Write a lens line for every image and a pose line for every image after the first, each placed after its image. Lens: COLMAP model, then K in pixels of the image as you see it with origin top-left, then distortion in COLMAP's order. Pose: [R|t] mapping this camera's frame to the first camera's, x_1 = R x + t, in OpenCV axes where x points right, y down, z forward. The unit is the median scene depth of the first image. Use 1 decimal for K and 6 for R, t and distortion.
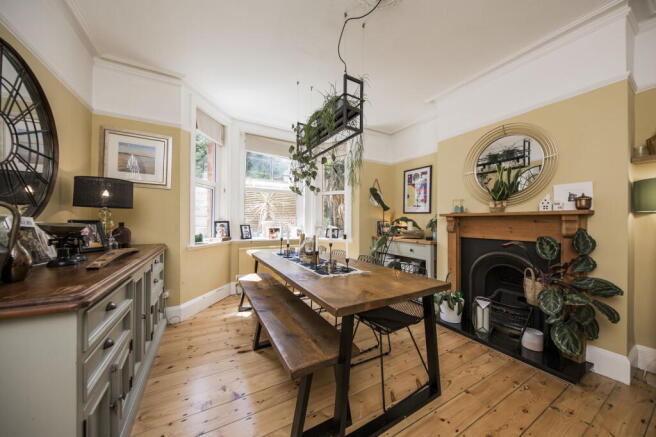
lens RADIAL K [[222.6, 0, 330.6], [0, 222.6, 221.3], [0, 0, 1]] dist [0.000423, -0.001017]
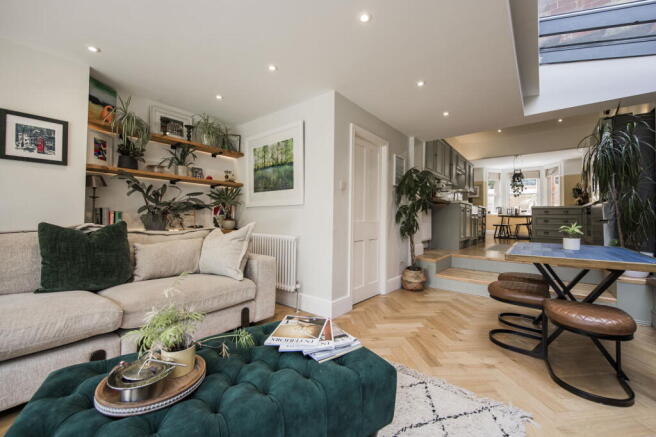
lens RADIAL K [[261.4, 0, 333.8], [0, 261.4, 213.0], [0, 0, 1]] dist [0.003977, -0.000056]
pose [[0.368627, -0.020805, -0.929345, 2.607068], [-0.012726, 0.999543, -0.027424, 0.270226], [0.929490, 0.021937, 0.368194, -3.093821]]
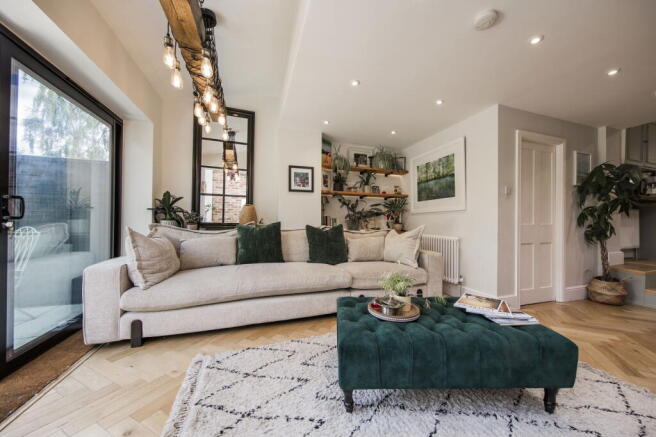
lens RADIAL K [[245.8, 0, 322.8], [0, 245.8, 221.5], [0, 0, 1]] dist [-0.002129, -0.001880]
pose [[-0.194990, -0.011189, -0.980742, 3.400487], [-0.010199, 0.999904, -0.009380, 0.306839], [0.980752, 0.008174, -0.195085, -3.642461]]
